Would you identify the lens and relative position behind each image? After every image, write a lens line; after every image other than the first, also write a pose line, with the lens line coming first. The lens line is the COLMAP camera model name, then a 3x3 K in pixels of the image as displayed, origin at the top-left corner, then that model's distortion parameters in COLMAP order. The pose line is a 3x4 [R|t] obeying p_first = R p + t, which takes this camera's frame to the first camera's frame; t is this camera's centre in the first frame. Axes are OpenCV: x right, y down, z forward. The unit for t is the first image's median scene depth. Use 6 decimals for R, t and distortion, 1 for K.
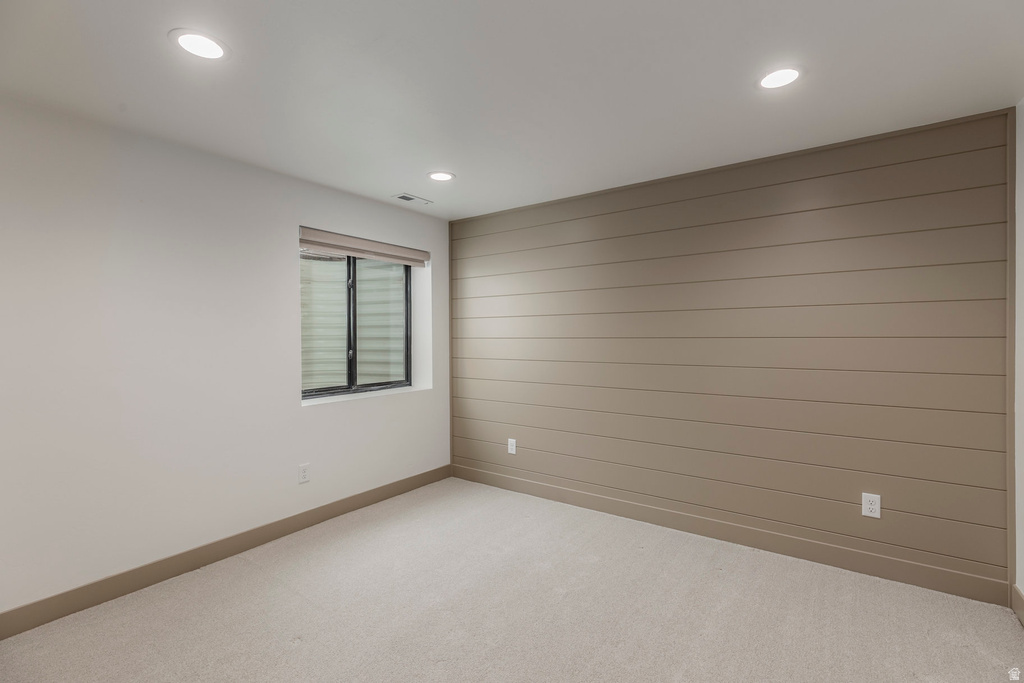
lens RADIAL K [[461.6, 0, 516.9], [0, 461.6, 336.3], [0, 0, 1]] dist [0.009098, 0.000182]
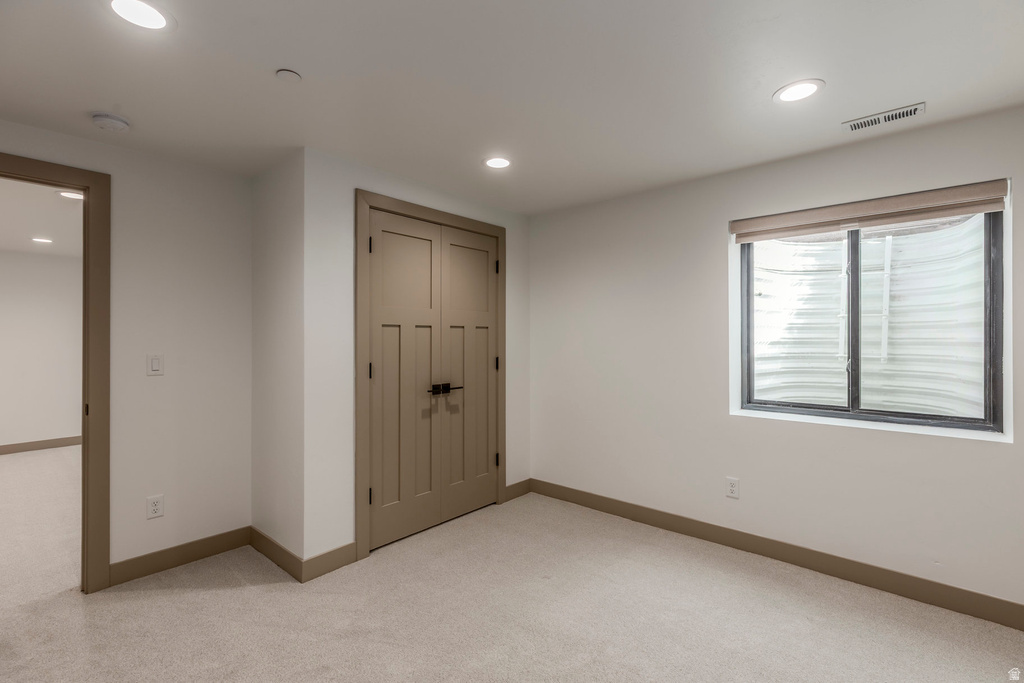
lens RADIAL K [[461.6, 0, 516.9], [0, 461.6, 336.3], [0, 0, 1]] dist [0.009098, 0.000182]
pose [[-0.092382, -0.000530, -0.995723, 0.437834], [-0.002971, 0.999996, -0.000257, -0.003844], [0.995719, 0.002934, -0.092383, 0.573681]]
